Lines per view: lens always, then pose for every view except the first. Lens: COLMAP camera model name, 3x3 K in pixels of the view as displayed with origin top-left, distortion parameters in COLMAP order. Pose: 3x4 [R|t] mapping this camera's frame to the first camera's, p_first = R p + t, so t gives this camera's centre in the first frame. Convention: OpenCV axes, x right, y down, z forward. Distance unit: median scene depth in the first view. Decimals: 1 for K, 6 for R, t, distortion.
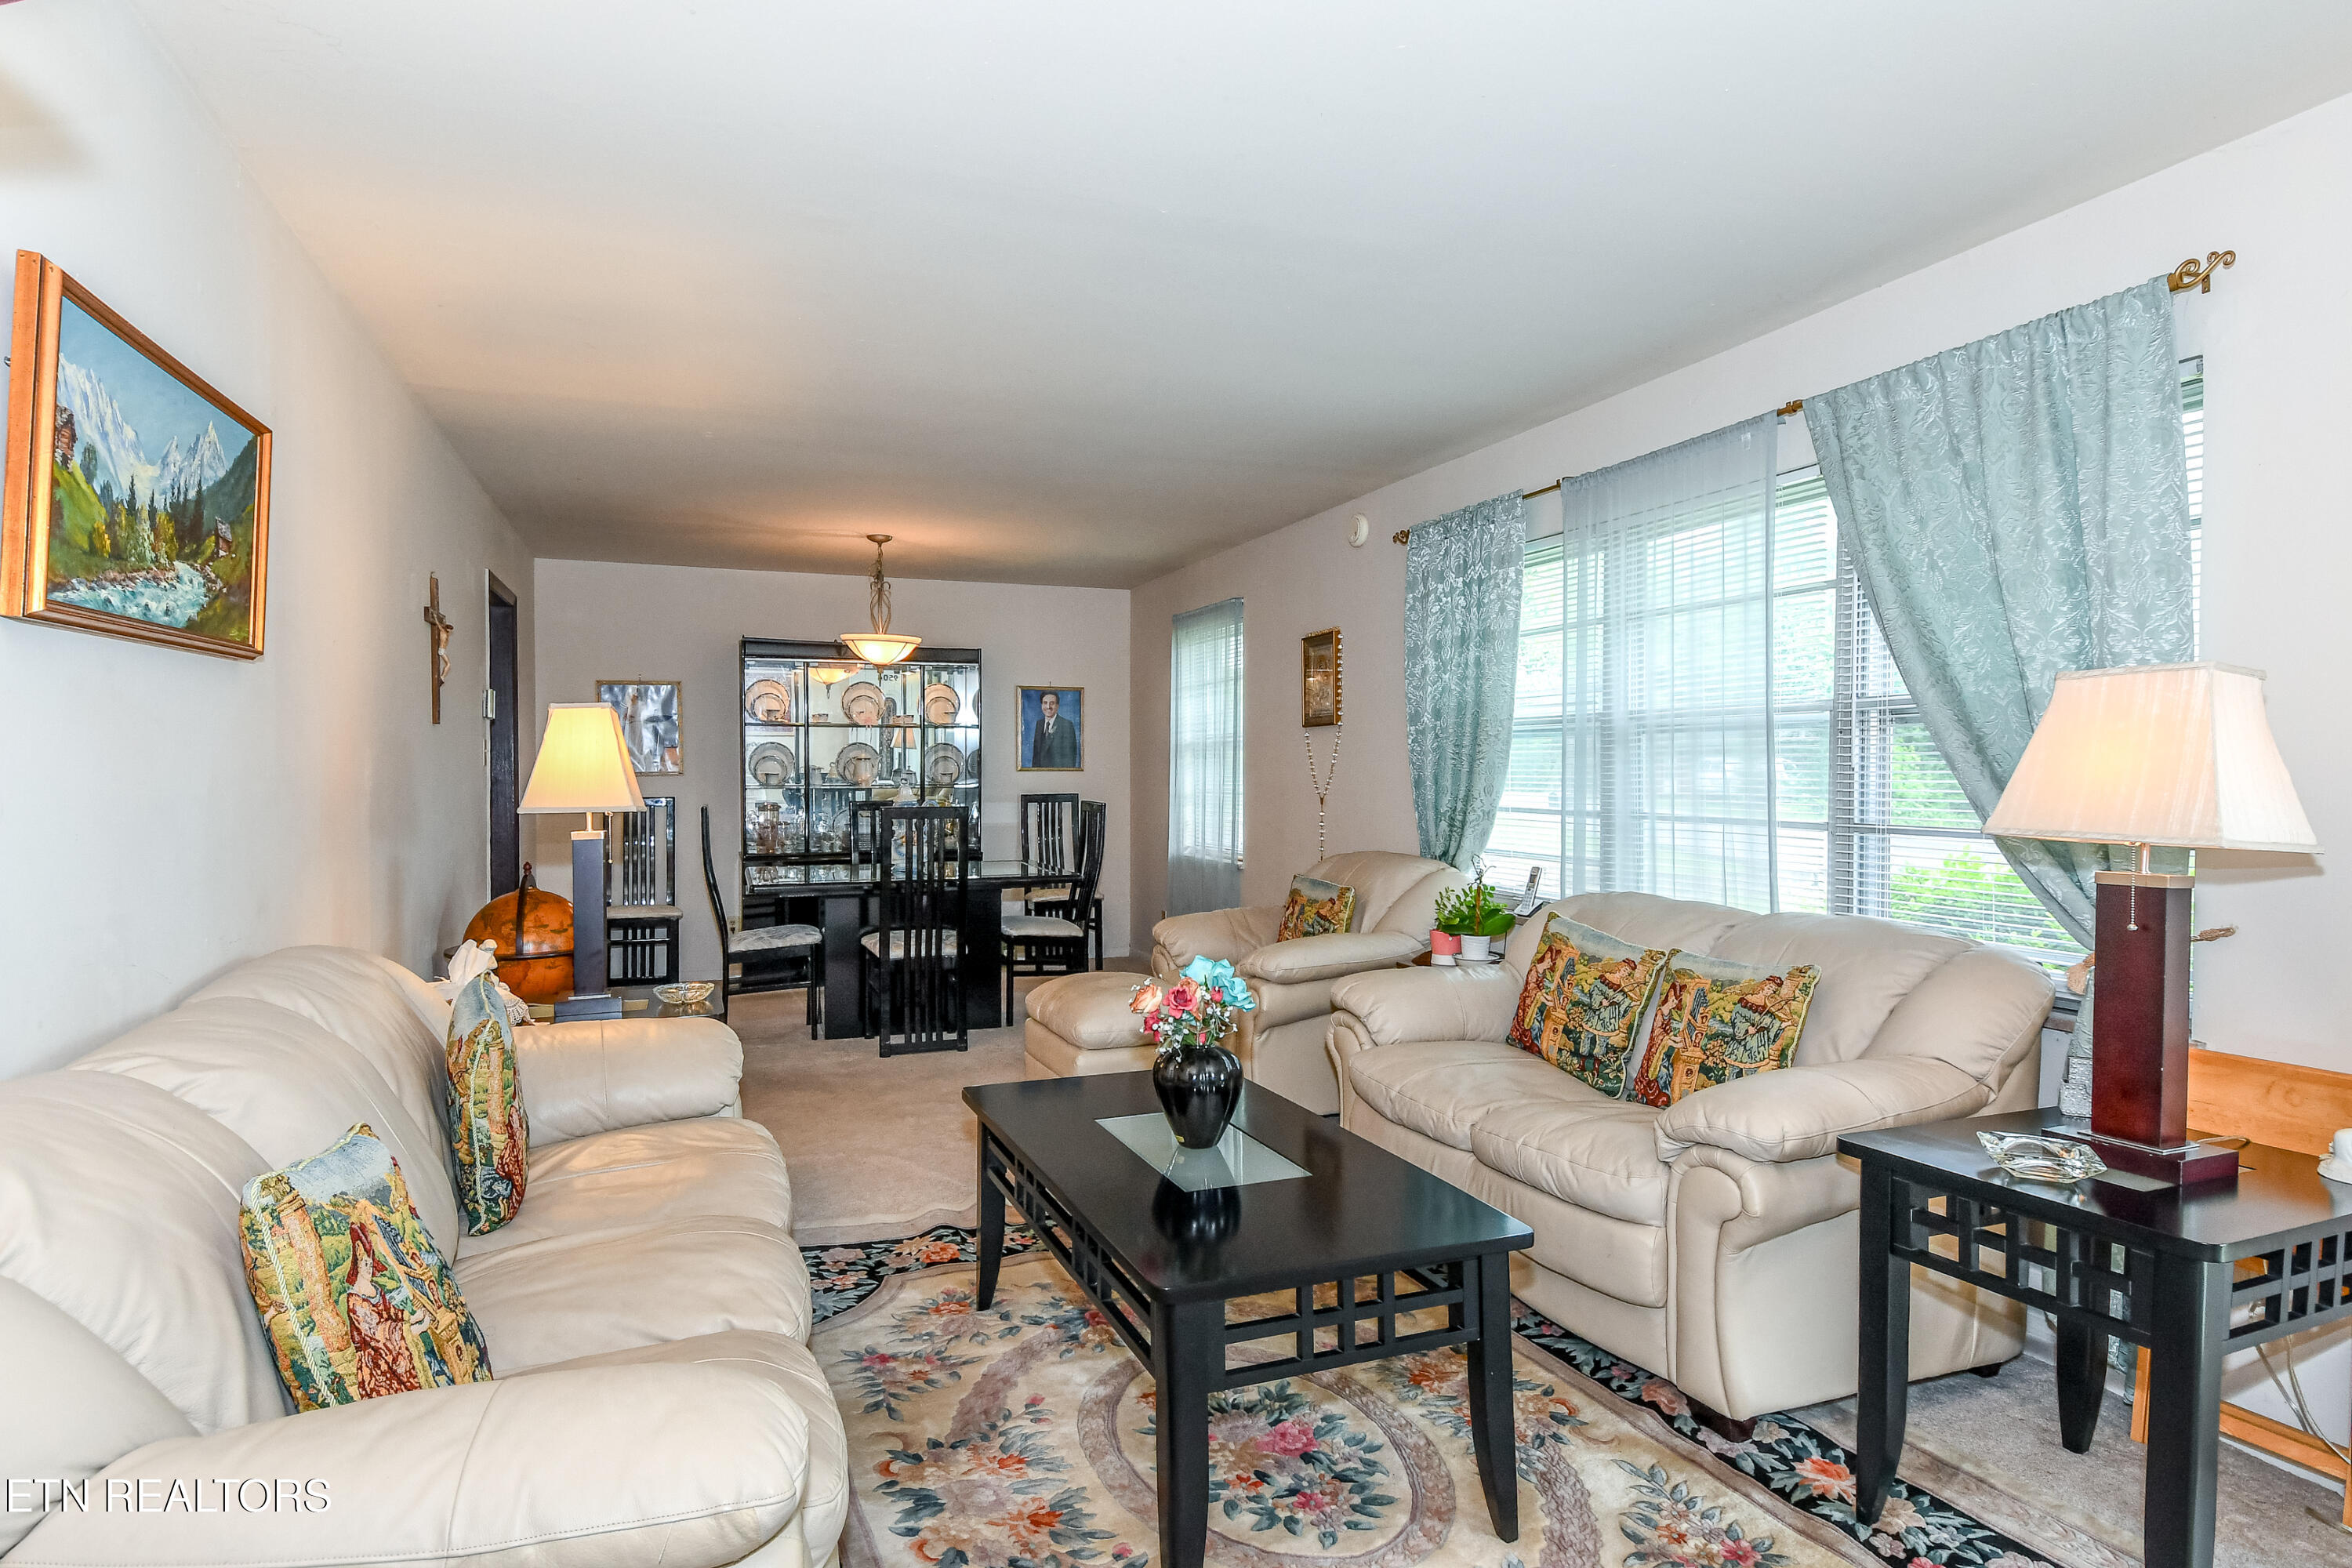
lens RADIAL K [[1243.8, 0, 1176.0], [0, 1243.8, 784.0], [0, 0, 1]] dist [0.067463, -0.053133]
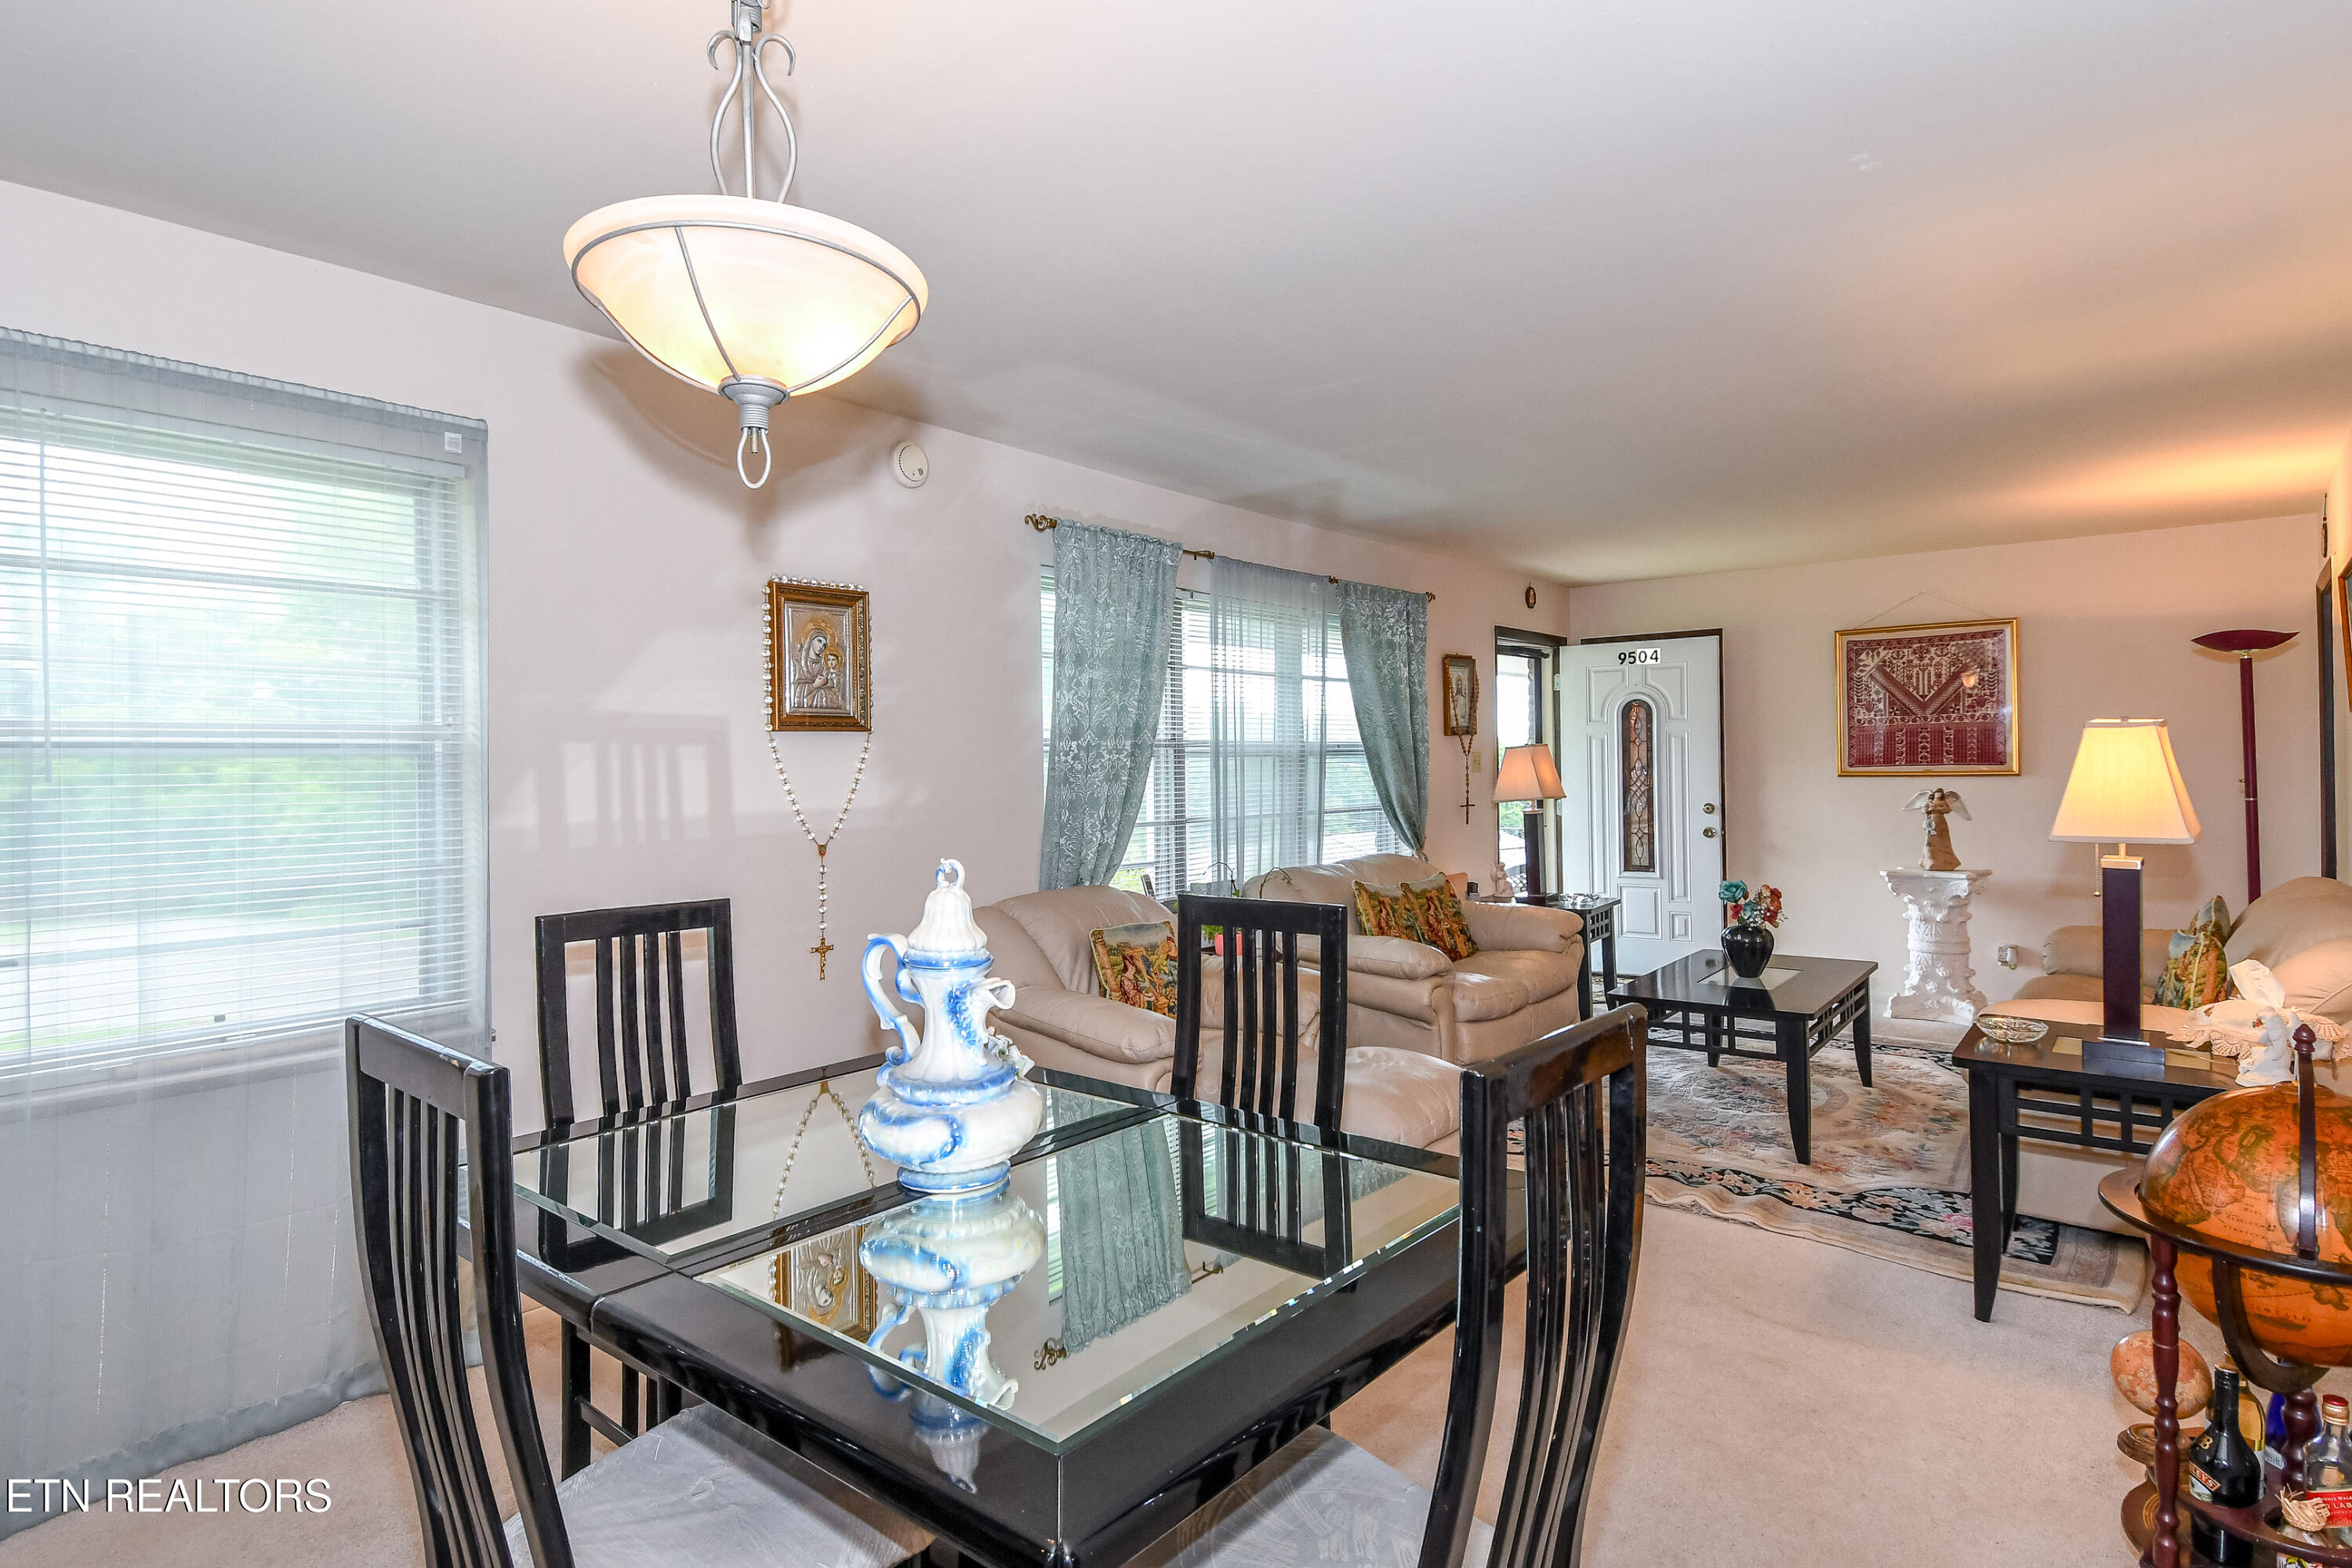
lens RADIAL K [[1243.8, 0, 1176.0], [0, 1243.8, 784.0], [0, 0, 1]] dist [0.067463, -0.053133]
pose [[-0.486769, -0.008000, 0.873494, -1.047245], [0.028051, 0.999299, 0.024784, -0.060474], [-0.873080, 0.036567, -0.486203, 2.298256]]
